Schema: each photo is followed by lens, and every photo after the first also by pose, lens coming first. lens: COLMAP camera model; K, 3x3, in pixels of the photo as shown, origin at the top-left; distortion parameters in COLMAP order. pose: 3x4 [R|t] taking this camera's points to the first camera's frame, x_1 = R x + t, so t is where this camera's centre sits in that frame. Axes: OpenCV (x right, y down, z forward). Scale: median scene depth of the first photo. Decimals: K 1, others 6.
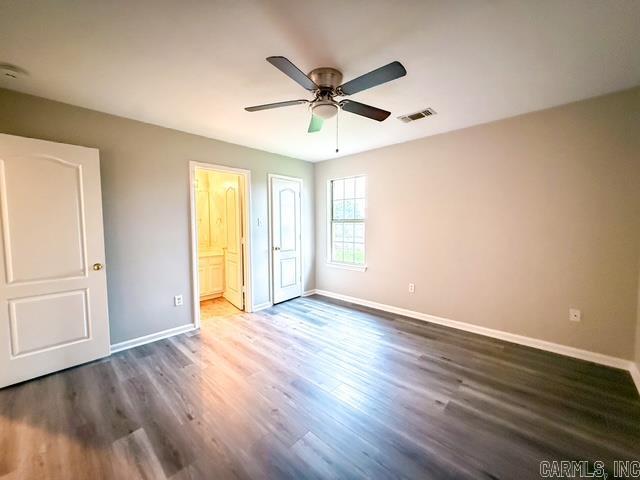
lens RADIAL K [[254.7, 0, 320.5], [0, 254.7, 238.5], [0, 0, 1]] dist [0.001463, 0.000416]
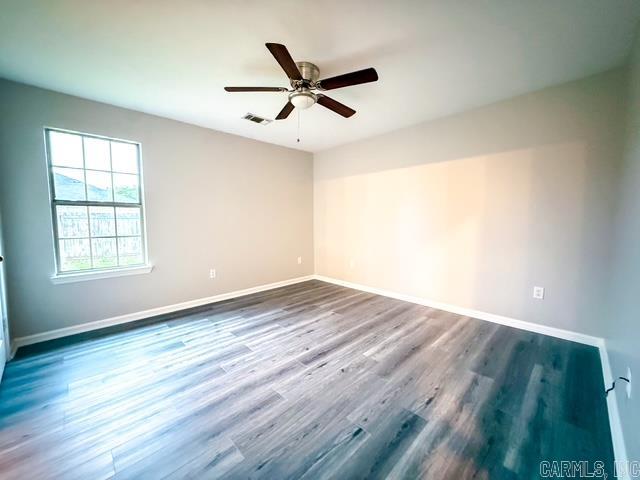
lens RADIAL K [[254.7, 0, 316.6], [0, 254.7, 238.7], [0, 0, 1]] dist [0.001463, 0.000416]
pose [[0.056772, -0.067129, 0.996128, -0.760740], [0.062129, 0.996041, 0.063582, 0.017173], [-0.996452, 0.058279, 0.060718, 0.618847]]
